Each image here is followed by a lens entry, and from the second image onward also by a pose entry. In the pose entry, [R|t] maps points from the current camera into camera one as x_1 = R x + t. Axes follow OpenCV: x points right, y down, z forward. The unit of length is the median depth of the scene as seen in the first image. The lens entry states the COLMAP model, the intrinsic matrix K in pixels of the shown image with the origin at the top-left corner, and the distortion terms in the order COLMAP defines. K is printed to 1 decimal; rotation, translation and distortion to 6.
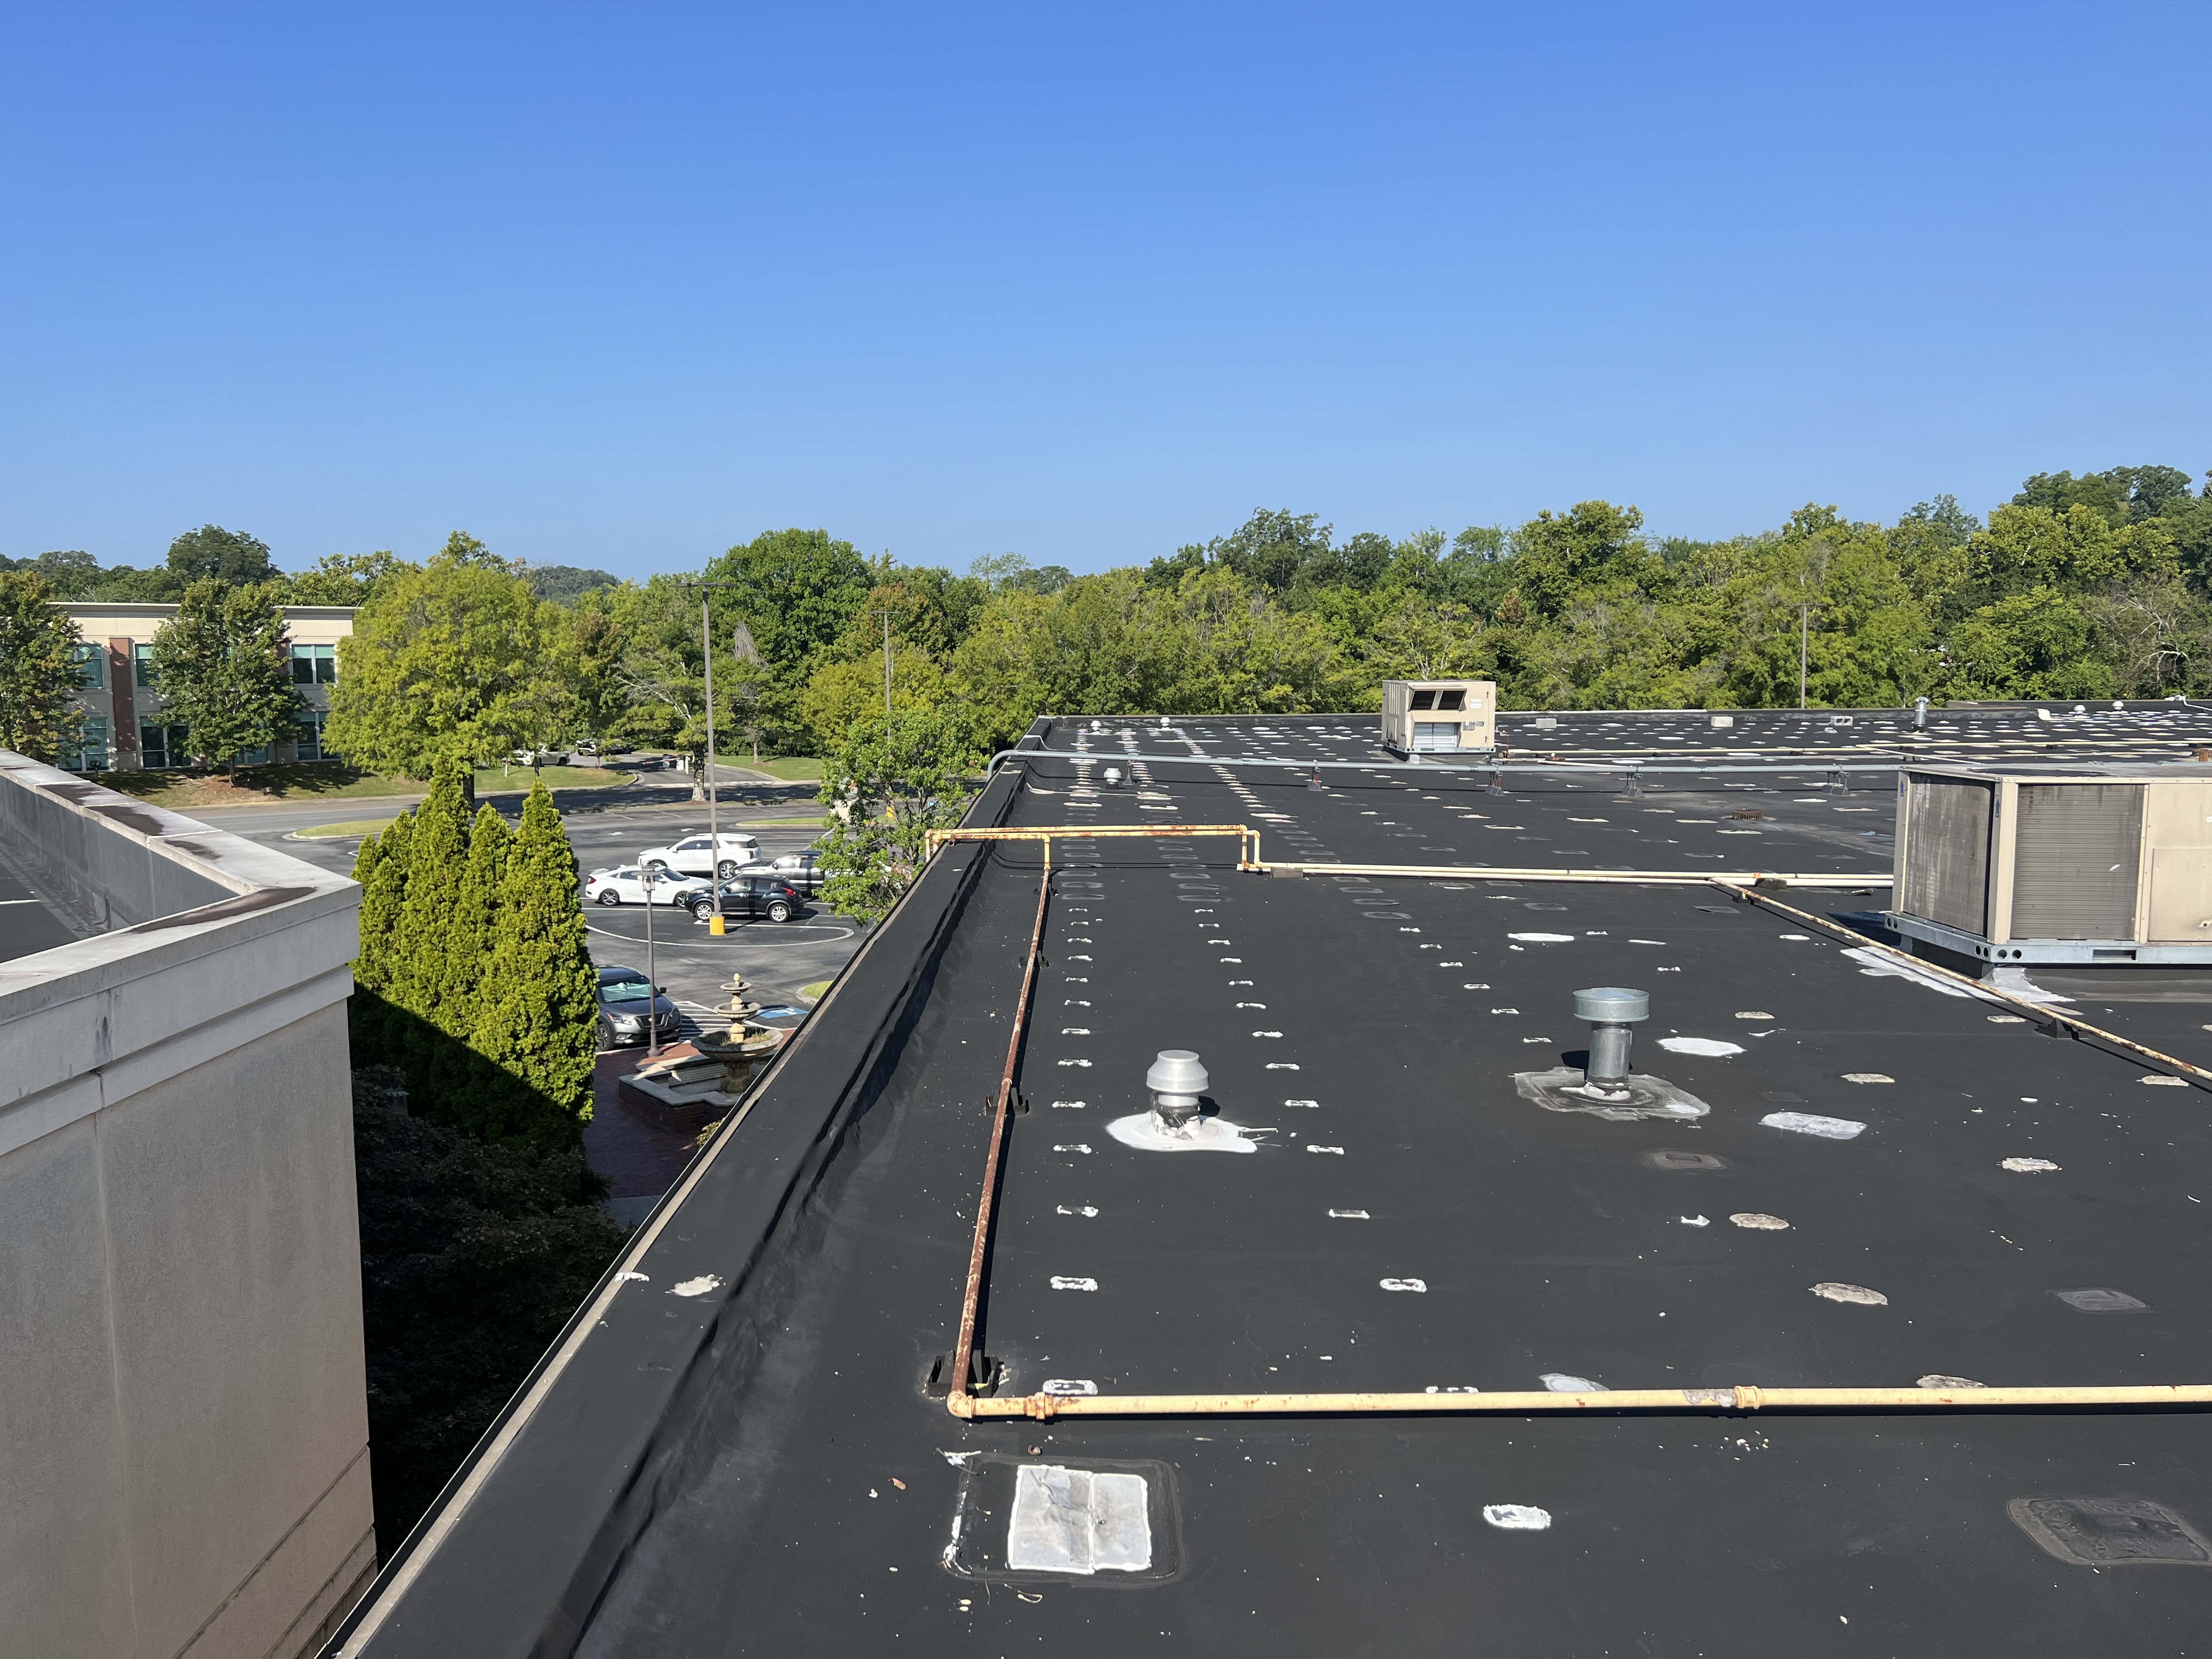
lens RADIAL K [[1655.7, 0, 1097.2], [0, 1655.7, 832.6], [0, 0, 1]] dist [0.065482, -0.078060]
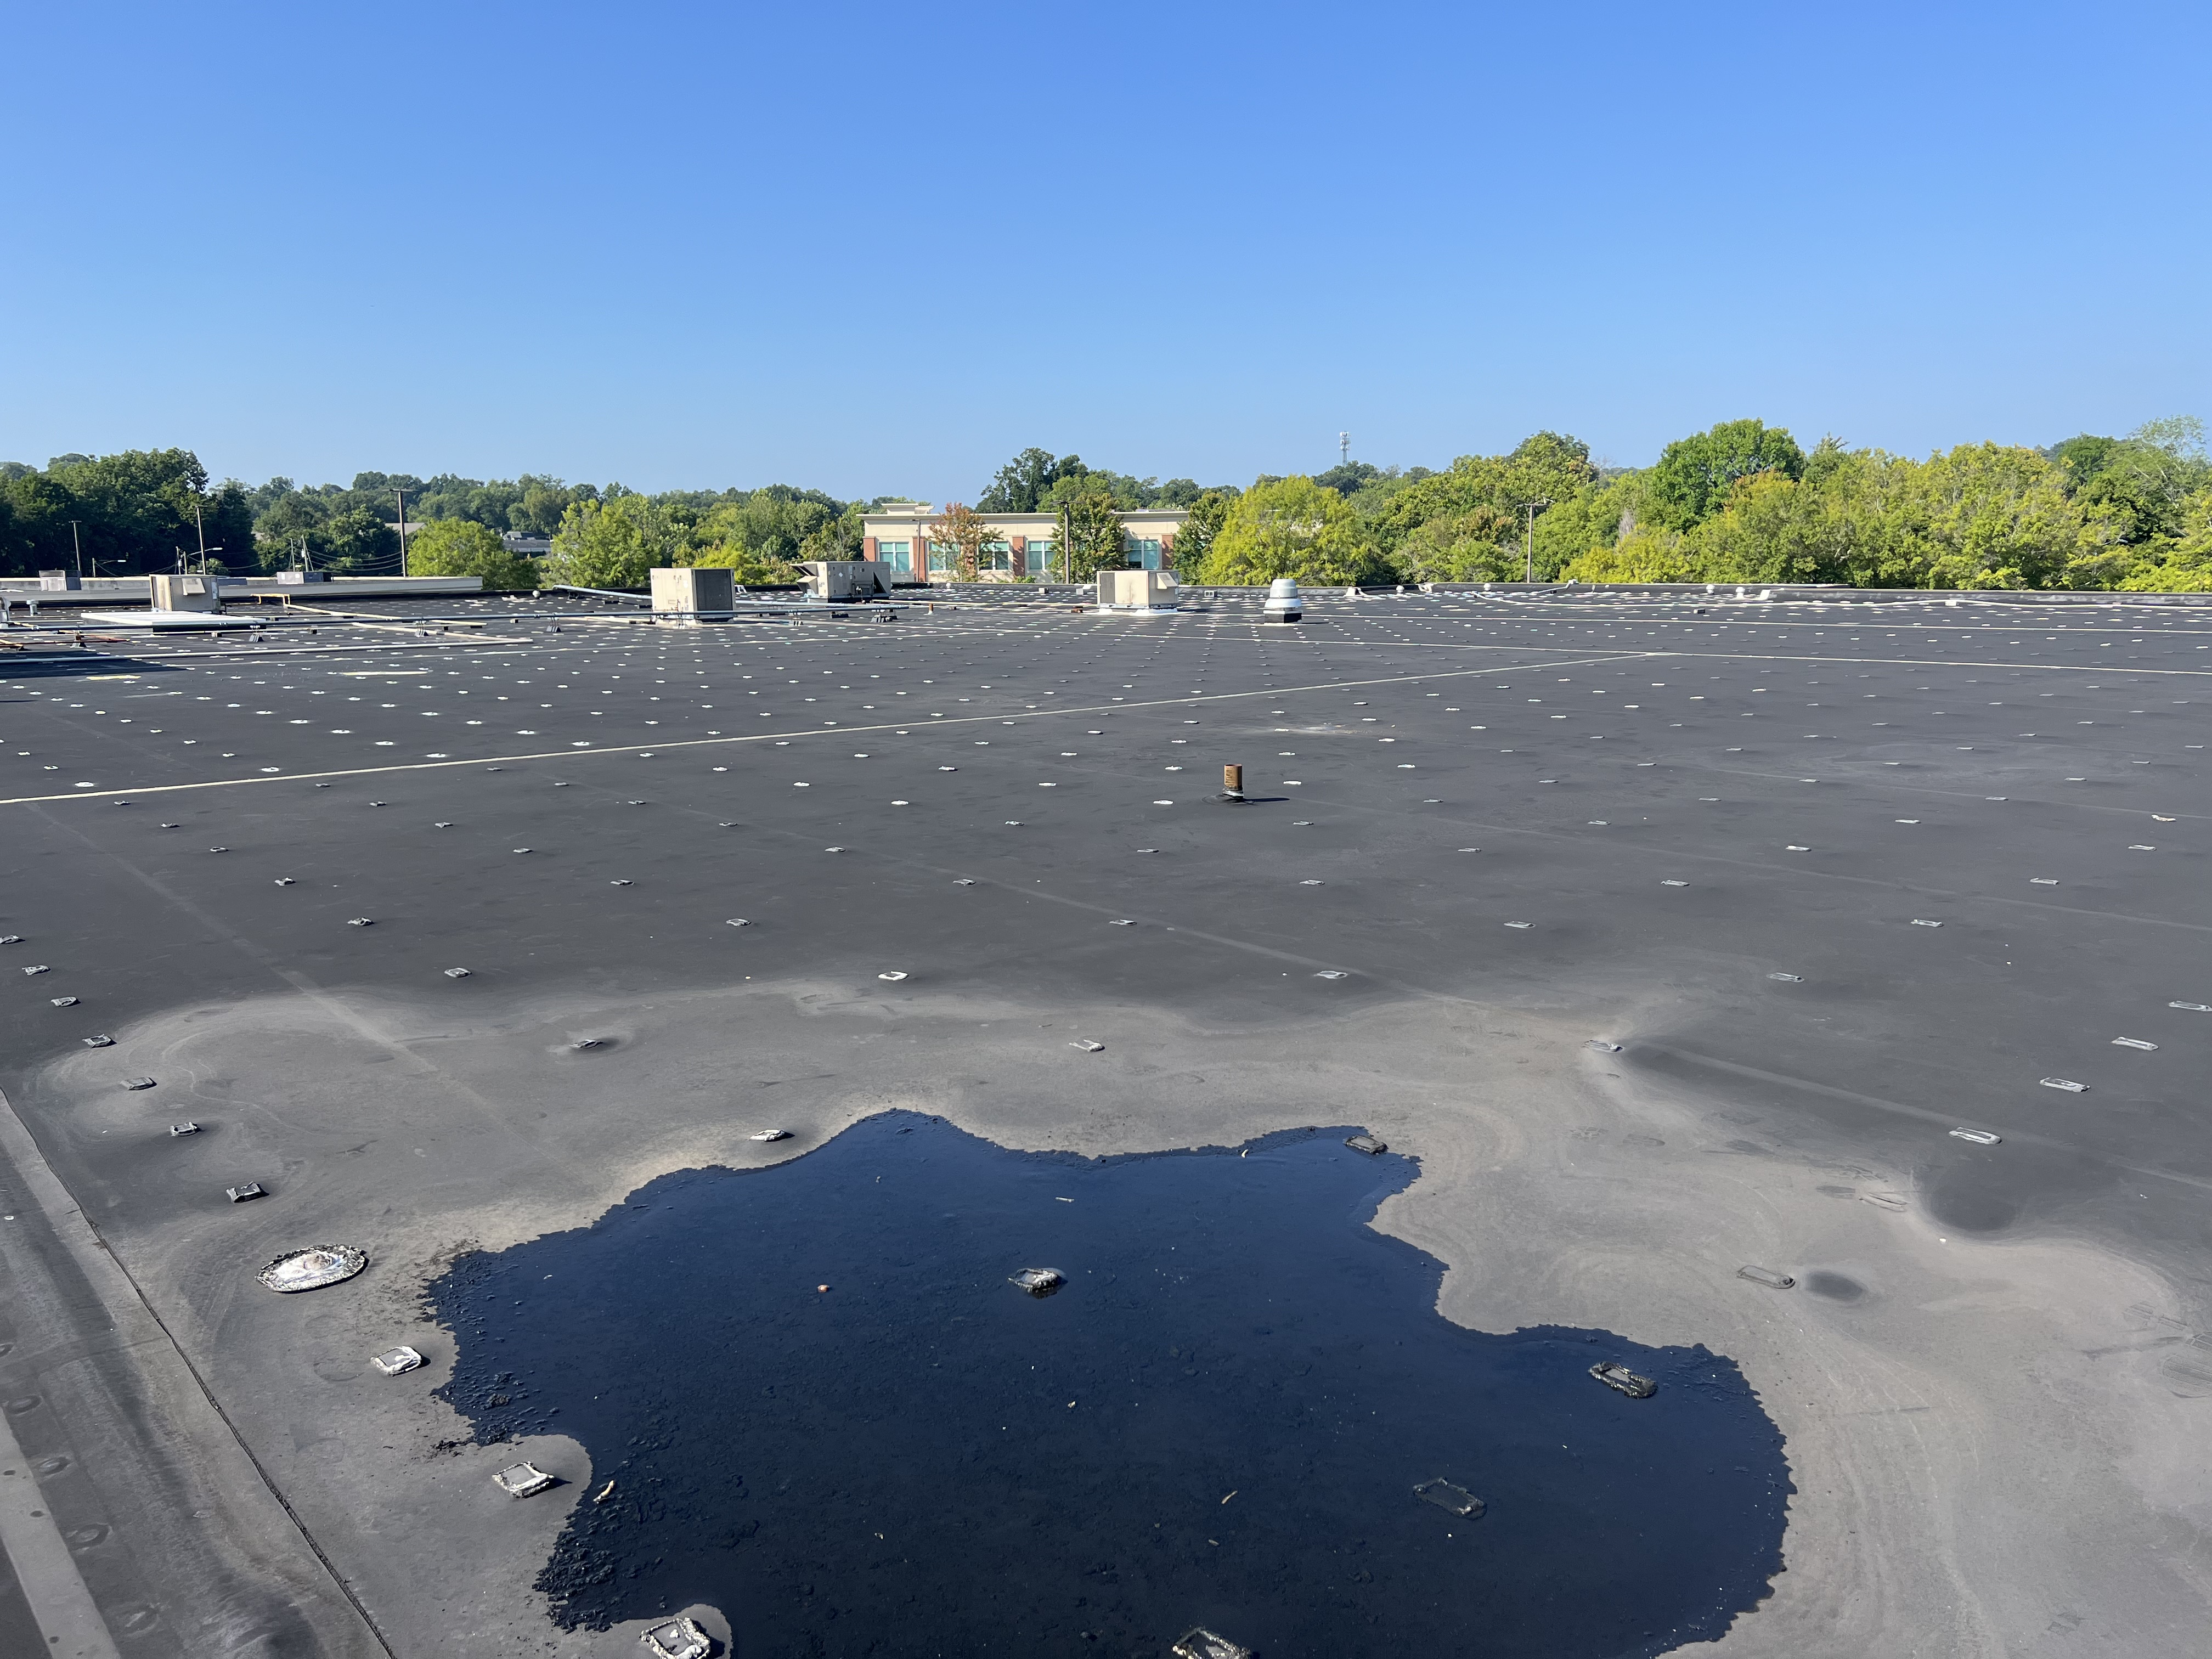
lens RADIAL K [[1655.7, 0, 1124.7], [0, 1655.7, 834.5], [0, 0, 1]] dist [0.065482, -0.078060]
pose [[0.655112, 0.127157, -0.744755, 0.530798], [-0.075202, 0.991815, 0.103189, -0.000090], [0.751780, -0.011593, 0.659312, -0.010150]]
